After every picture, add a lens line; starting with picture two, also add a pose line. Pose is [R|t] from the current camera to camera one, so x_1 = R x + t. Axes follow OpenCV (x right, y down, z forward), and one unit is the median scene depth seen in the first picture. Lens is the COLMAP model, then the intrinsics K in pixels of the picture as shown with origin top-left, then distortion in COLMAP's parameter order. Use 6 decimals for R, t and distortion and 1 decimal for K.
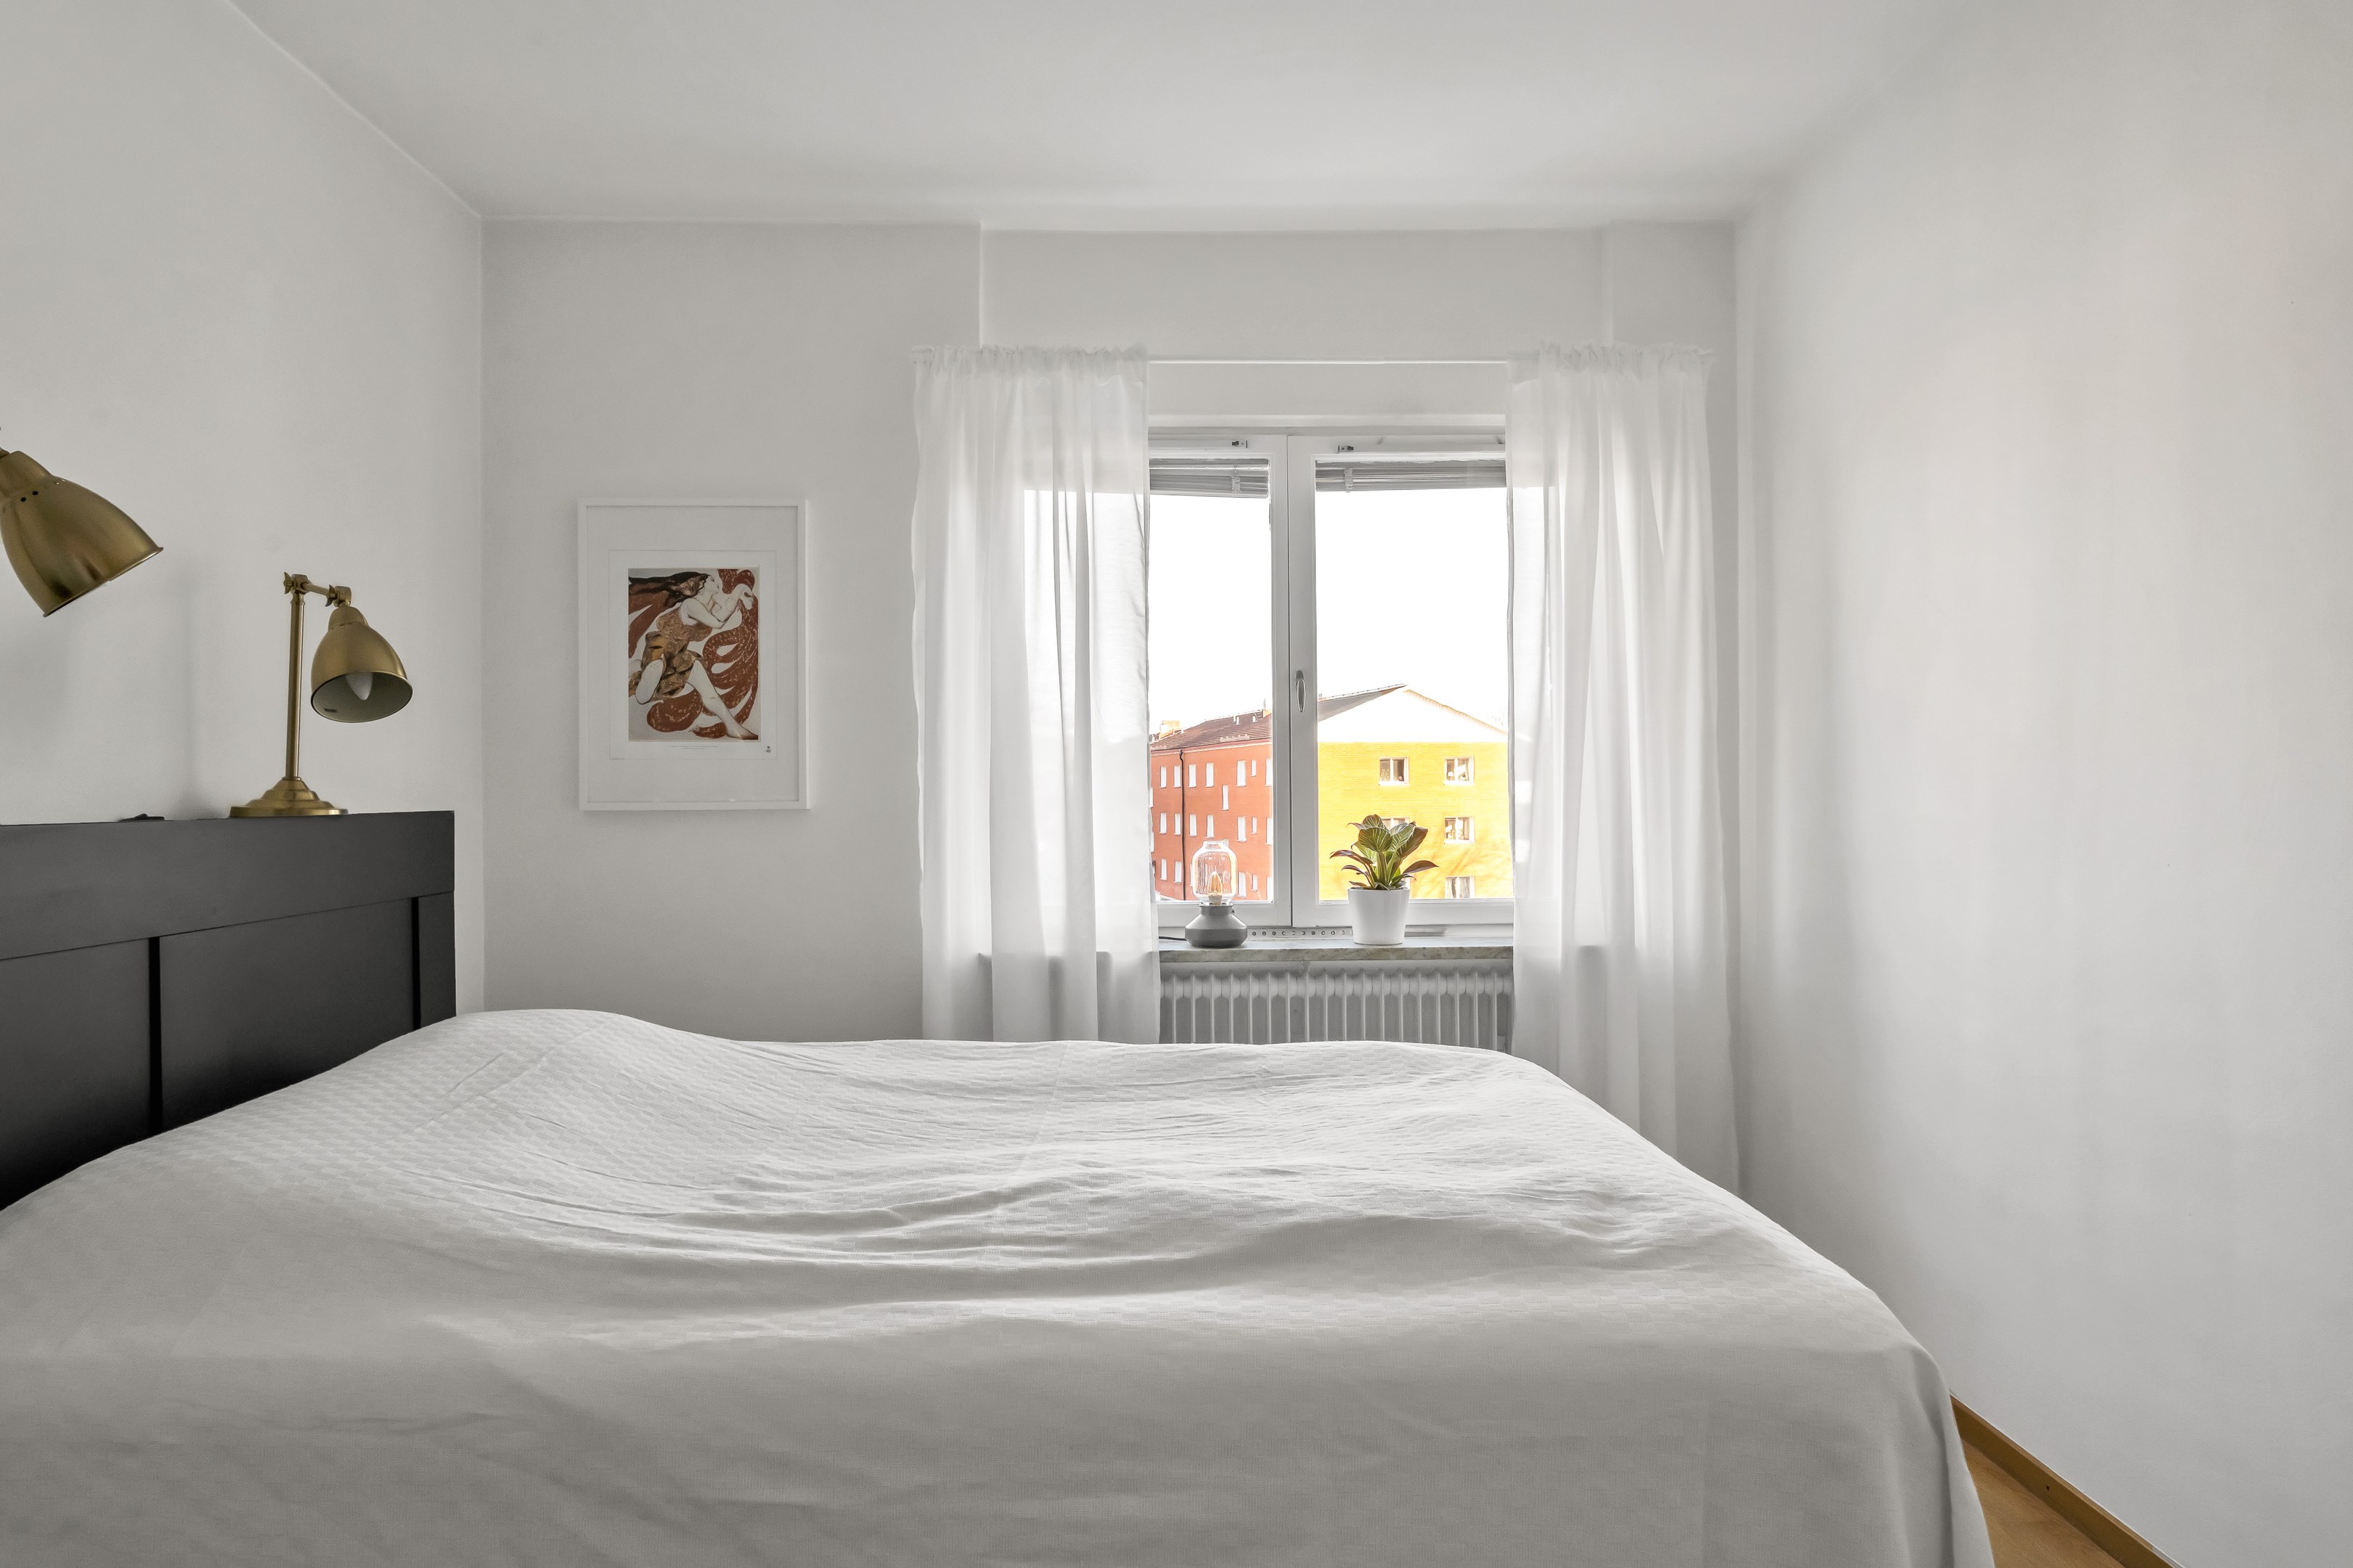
lens RADIAL K [[1611.5, 0, 1129.2], [0, 1611.5, 792.0], [0, 0, 1]] dist [-0.011570, 0.004387]
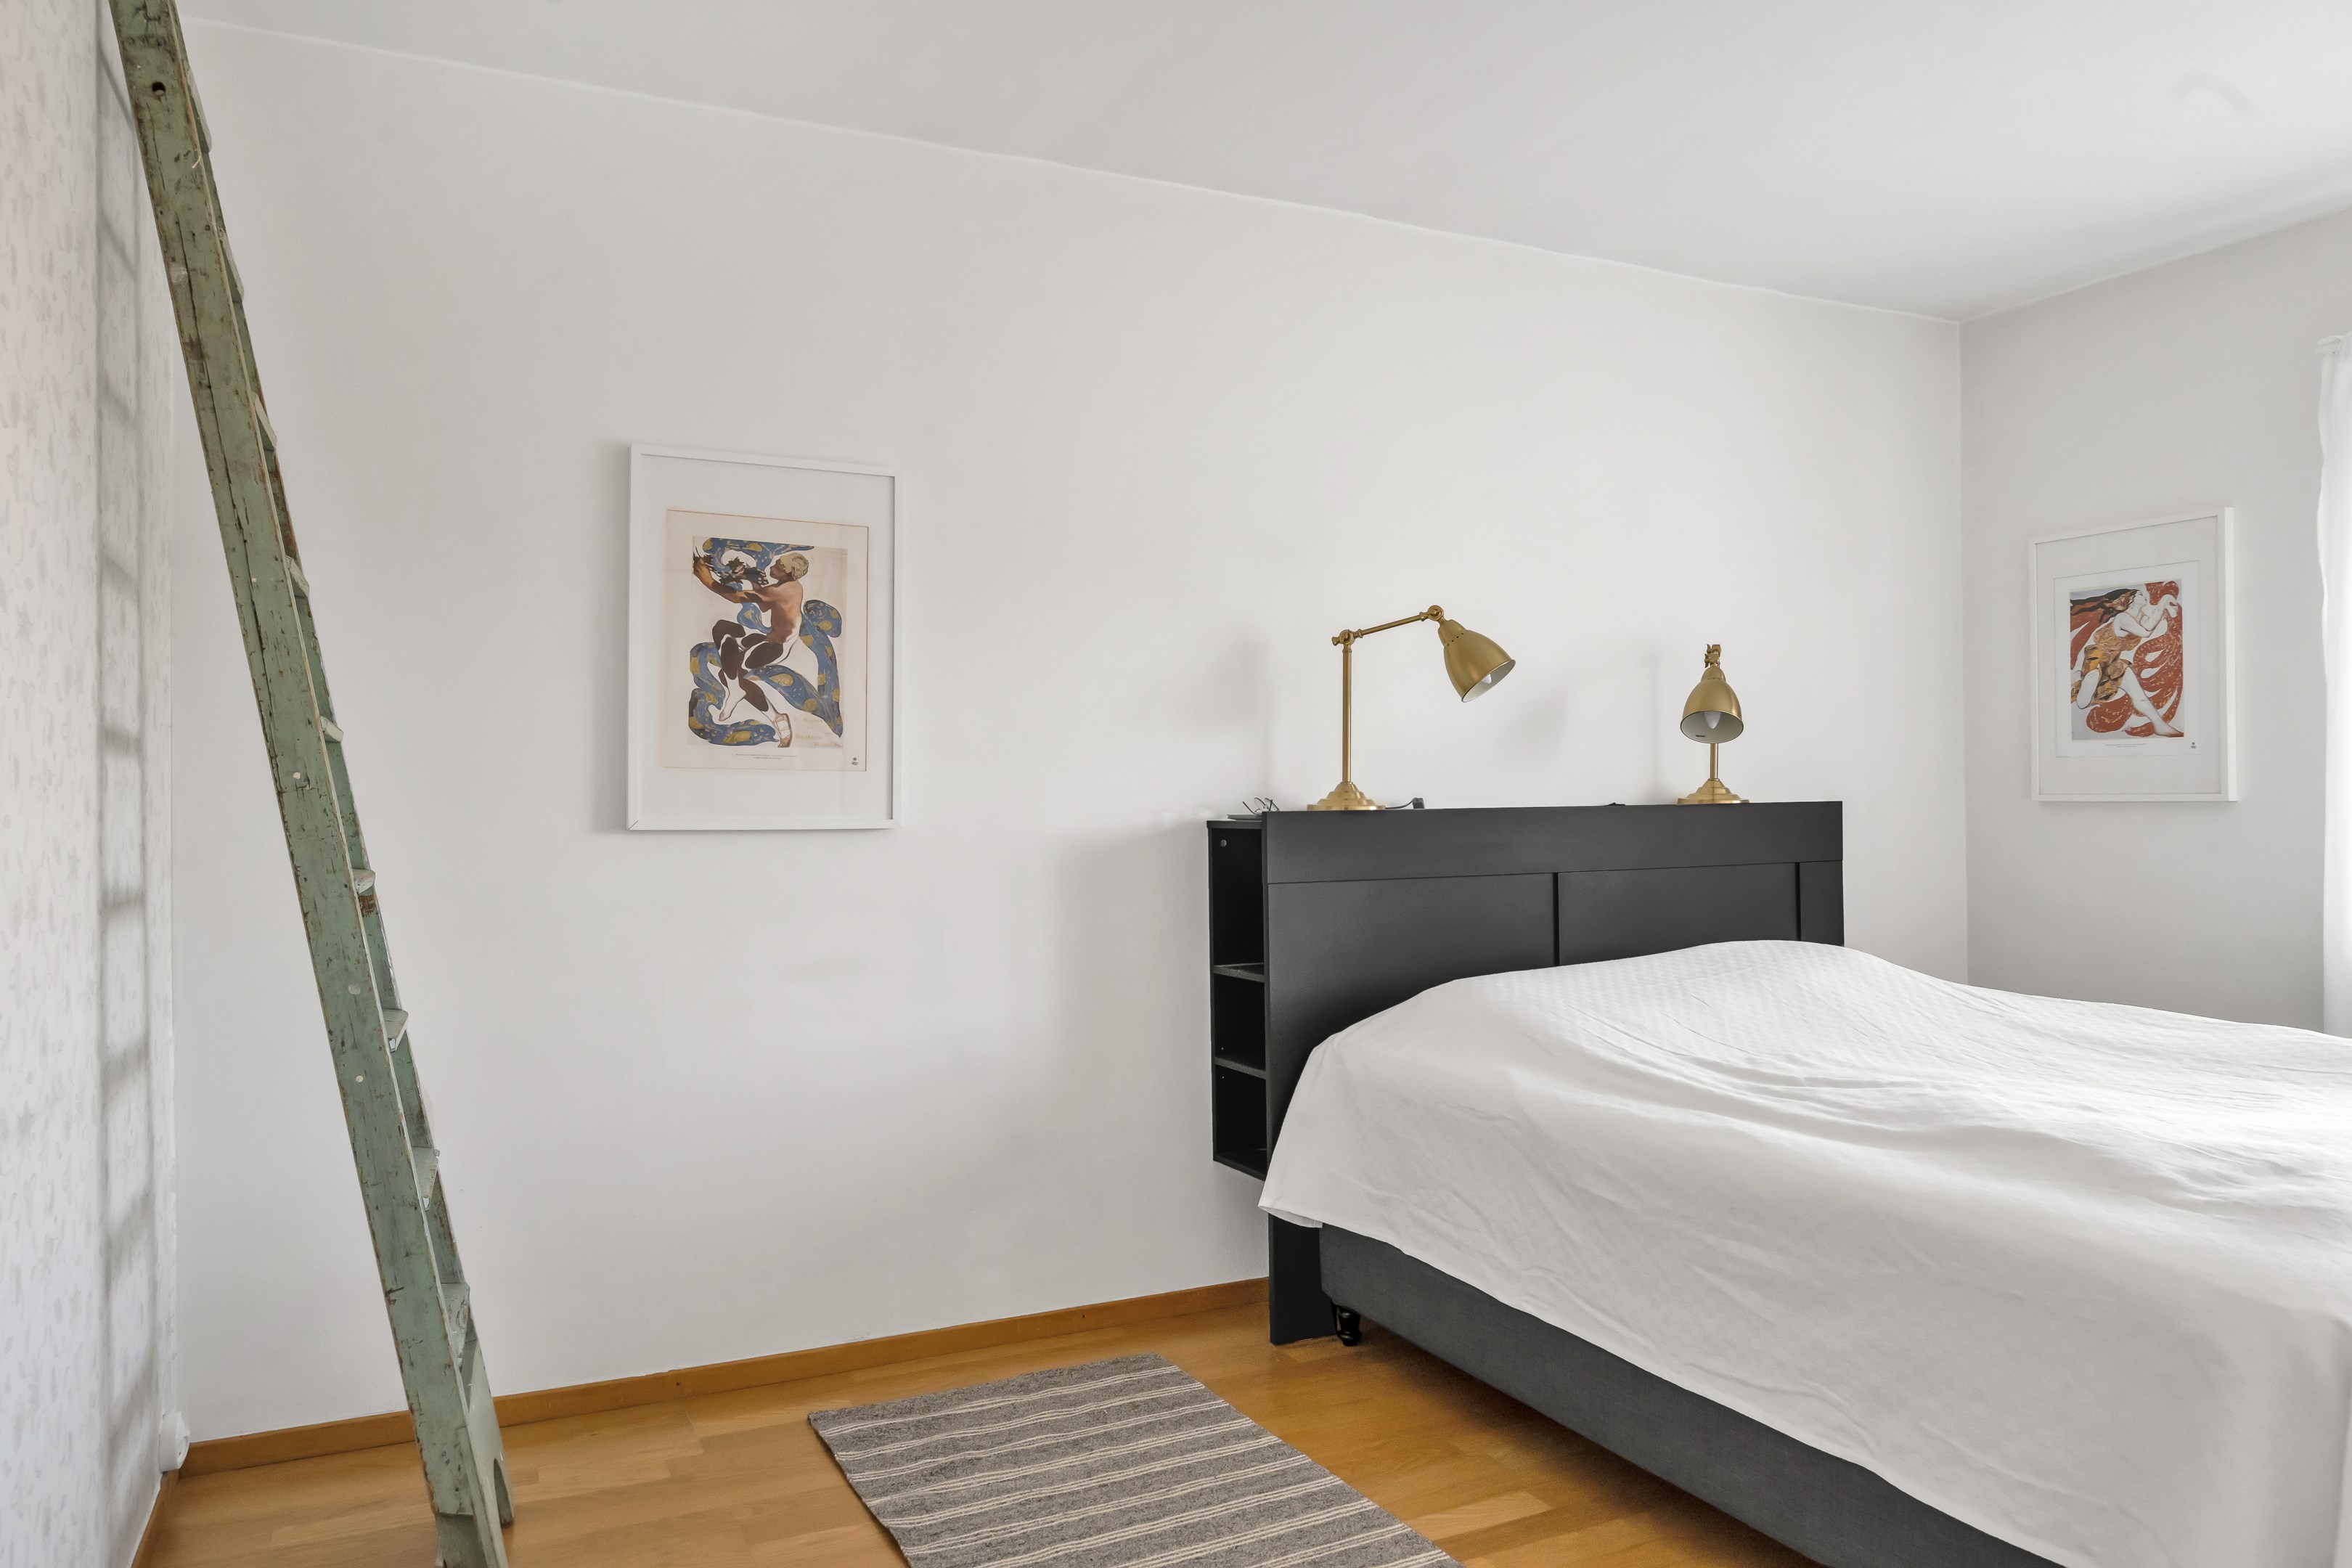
lens RADIAL K [[1610.9, 0, 1178.6], [0, 1610.9, 788.4], [0, 0, 1]] dist [-0.011570, 0.004387]
pose [[0.401302, -0.000473, -0.915945, 0.489101], [0.007990, 0.999964, 0.002984, -0.006293], [0.915911, -0.008516, 0.401292, -0.053405]]
